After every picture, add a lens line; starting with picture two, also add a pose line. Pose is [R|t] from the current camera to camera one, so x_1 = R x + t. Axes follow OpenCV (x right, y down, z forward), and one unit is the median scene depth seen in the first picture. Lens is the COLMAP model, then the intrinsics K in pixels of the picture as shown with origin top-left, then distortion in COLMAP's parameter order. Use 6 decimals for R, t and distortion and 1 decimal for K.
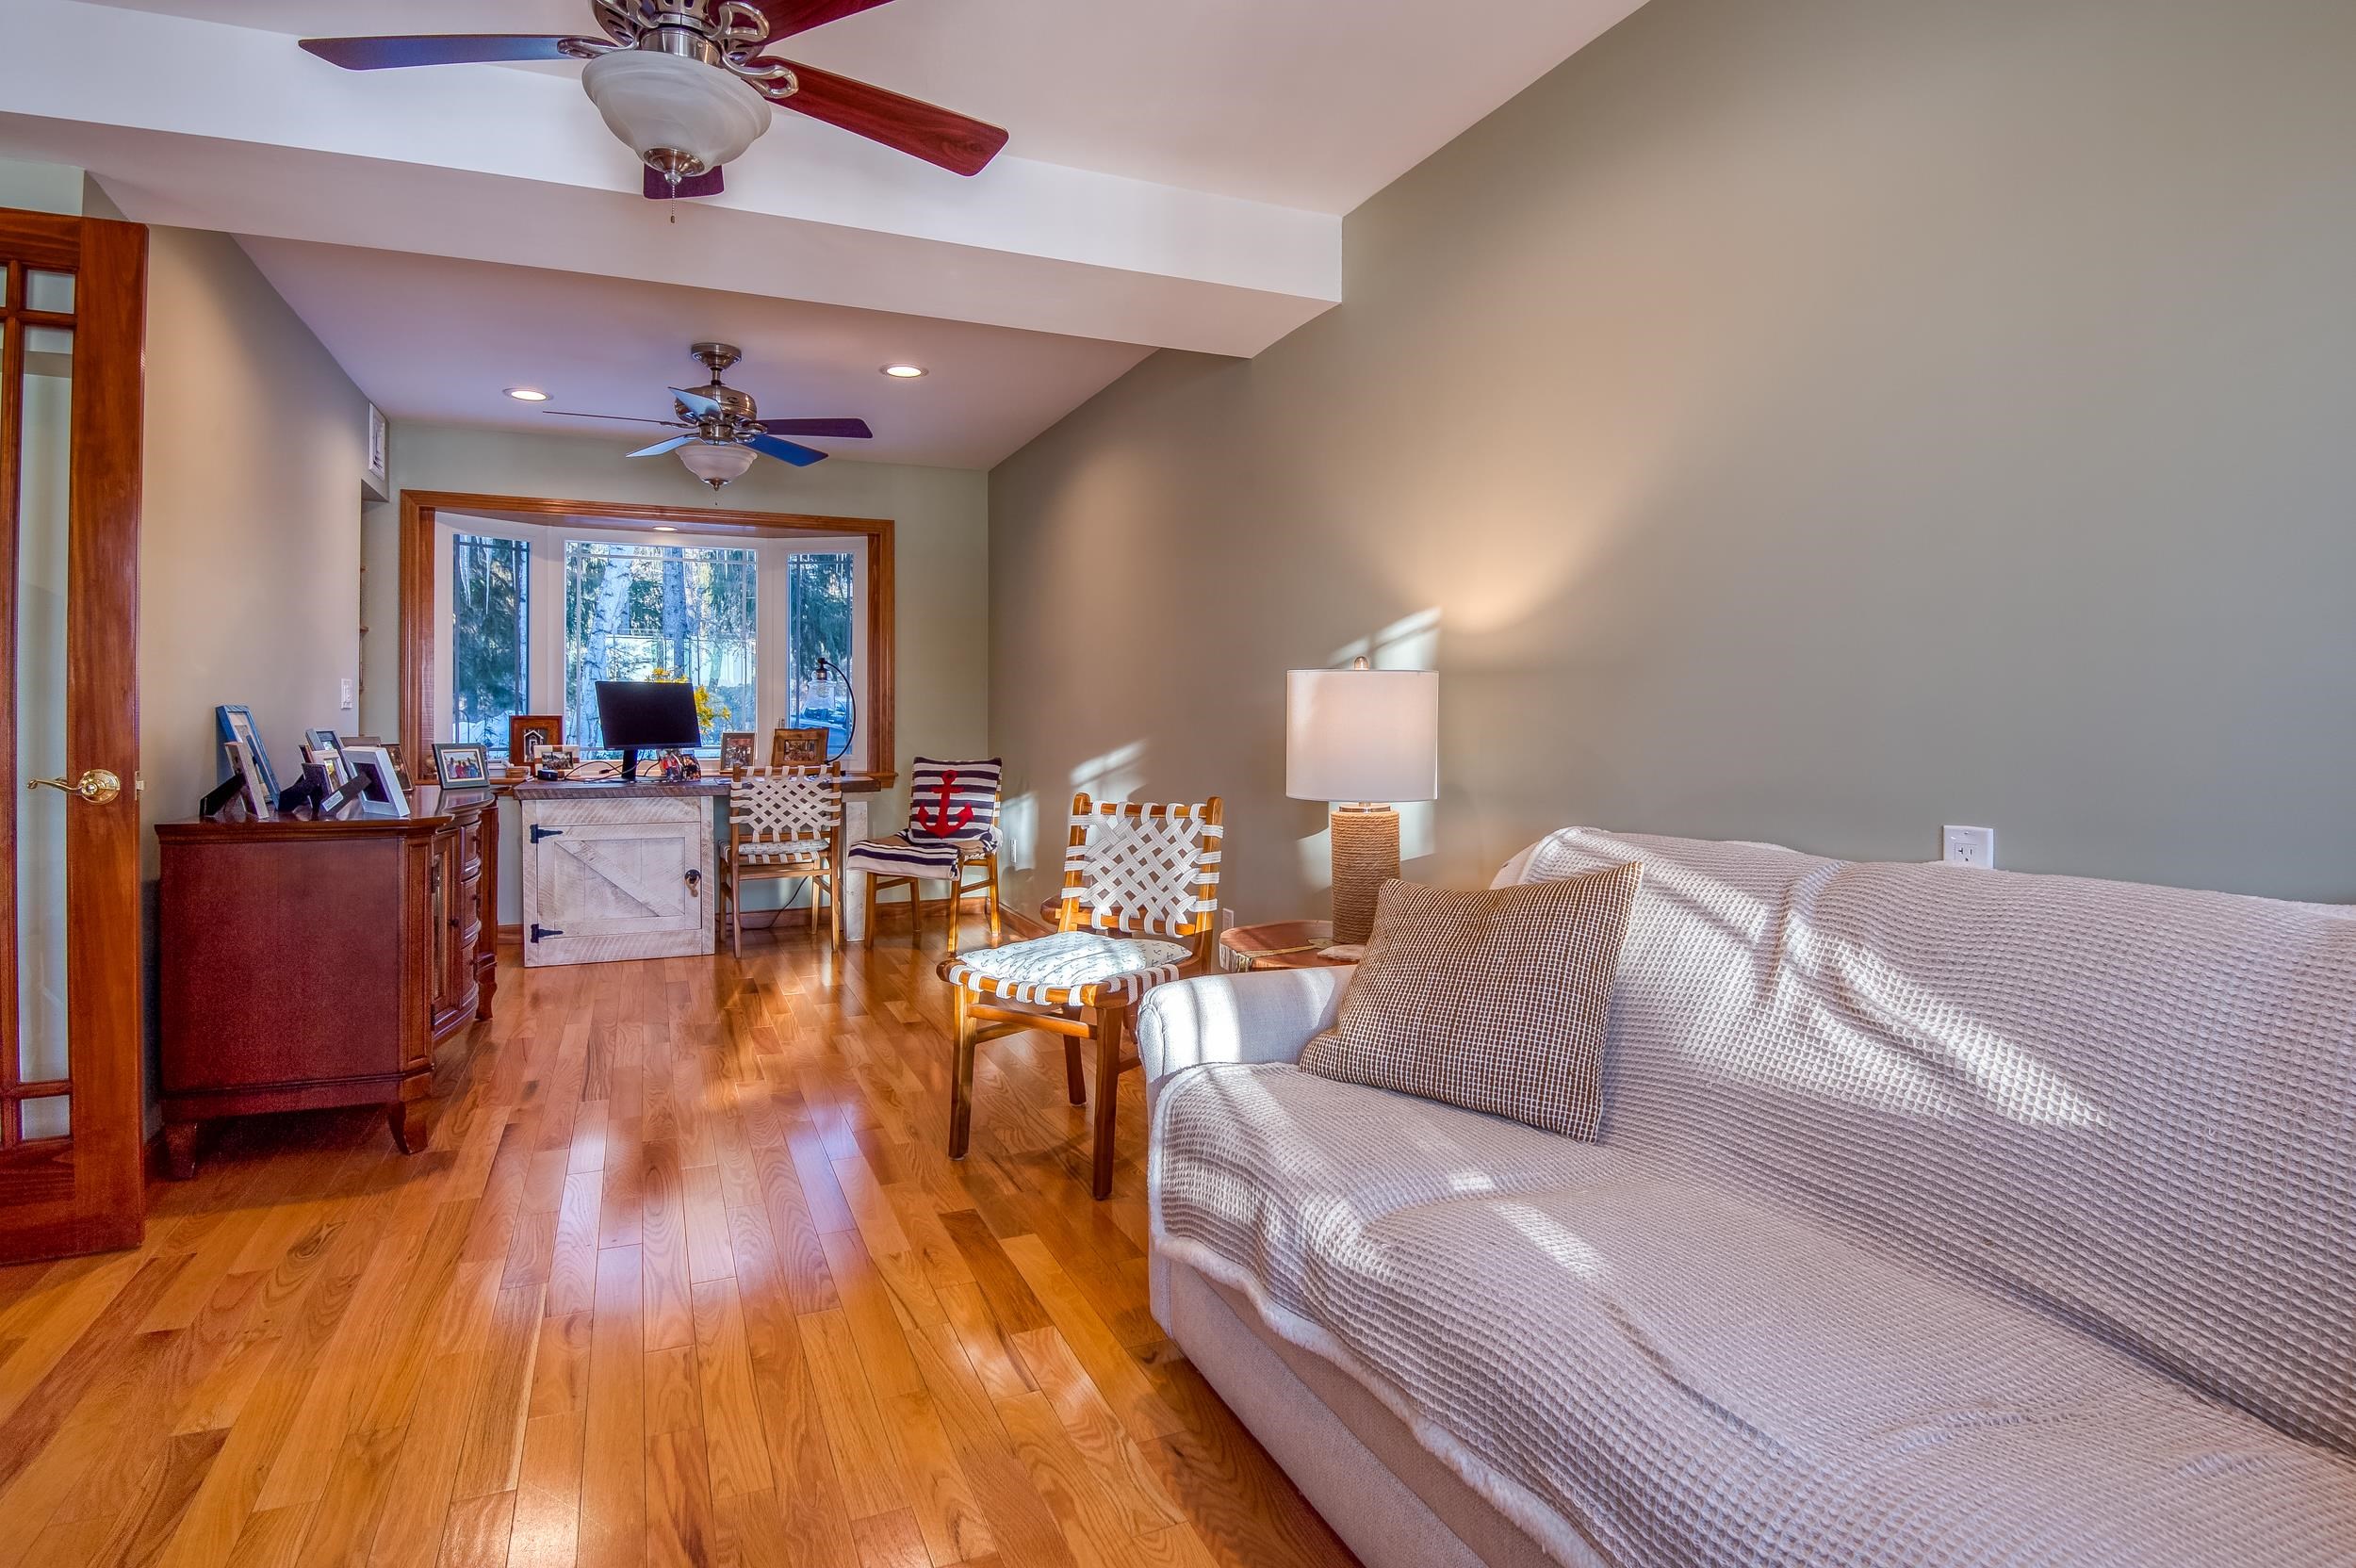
lens RADIAL K [[1185.4, 0, 1171.0], [0, 1185.4, 764.5], [0, 0, 1]] dist [-0.005812, -0.000966]
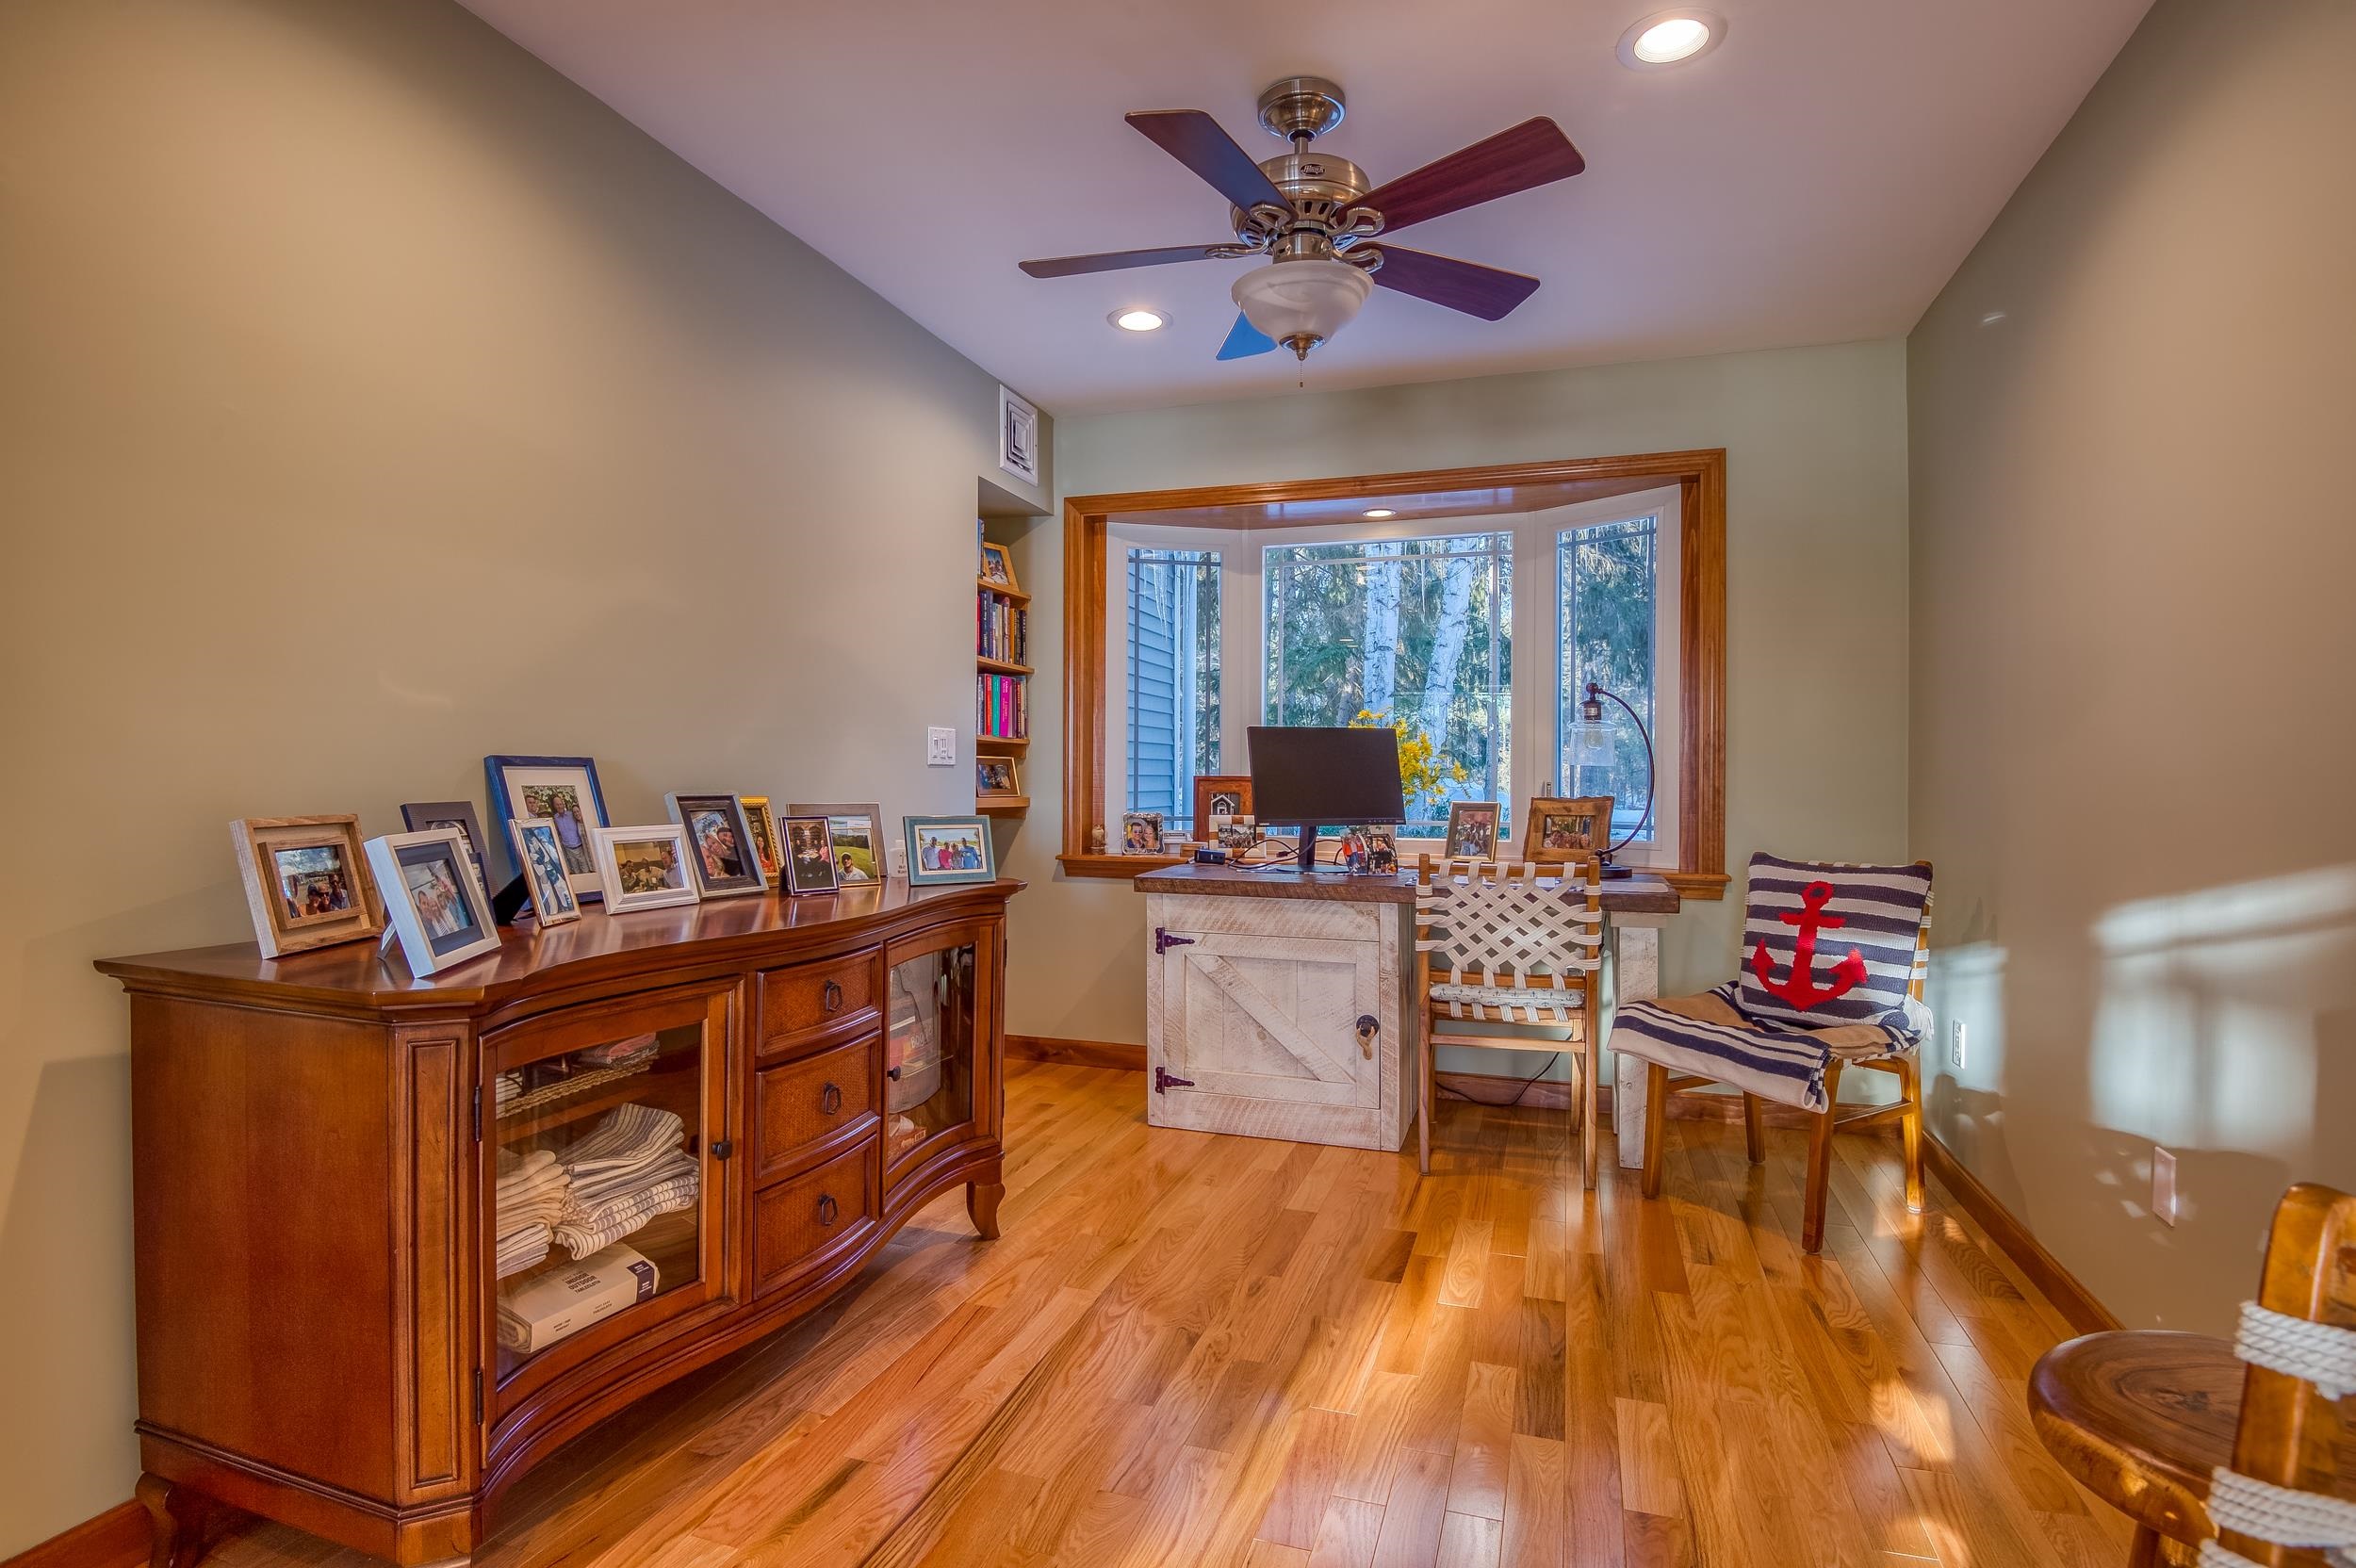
lens RADIAL K [[1185.4, 0, 1171.0], [0, 1185.4, 764.5], [0, 0, 1]] dist [-0.005812, -0.000966]
pose [[0.745791, -0.002360, -0.666176, -0.053334], [-0.033762, 0.998575, -0.041335, -0.016895], [0.665324, 0.053318, 0.744648, 0.435769]]
